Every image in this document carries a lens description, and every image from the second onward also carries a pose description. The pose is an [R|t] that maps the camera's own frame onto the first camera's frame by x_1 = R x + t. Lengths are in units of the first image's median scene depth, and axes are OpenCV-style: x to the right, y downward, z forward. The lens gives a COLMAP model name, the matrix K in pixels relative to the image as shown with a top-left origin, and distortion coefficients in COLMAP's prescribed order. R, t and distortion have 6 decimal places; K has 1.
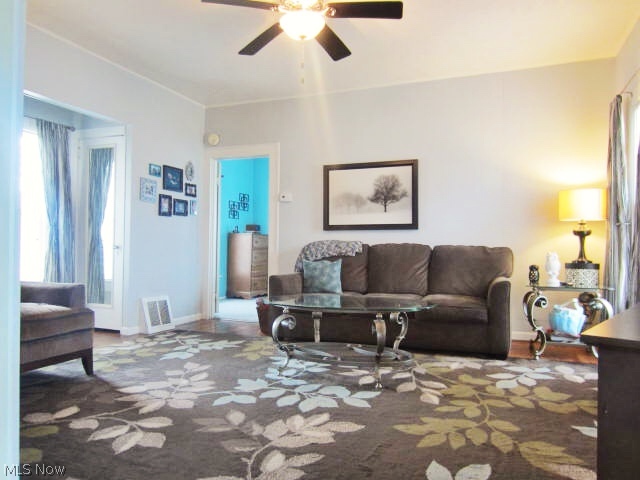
lens RADIAL K [[462.1, 0, 317.4], [0, 462.1, 238.4], [0, 0, 1]] dist [-0.014746, 0.007632]
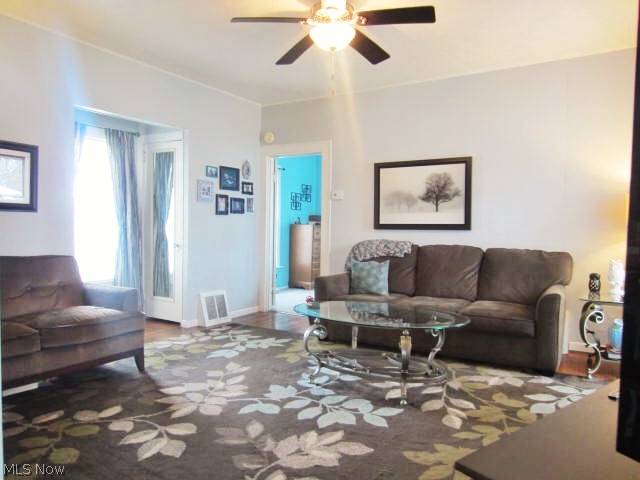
lens RADIAL K [[462.1, 0, 317.4], [0, 462.1, 238.4], [0, 0, 1]] dist [-0.014746, 0.007632]
pose [[0.985123, 0.008753, -0.171626, 0.090600], [-0.000545, 0.998856, 0.047813, -0.063517], [0.171849, -0.047009, 0.984001, 0.001791]]
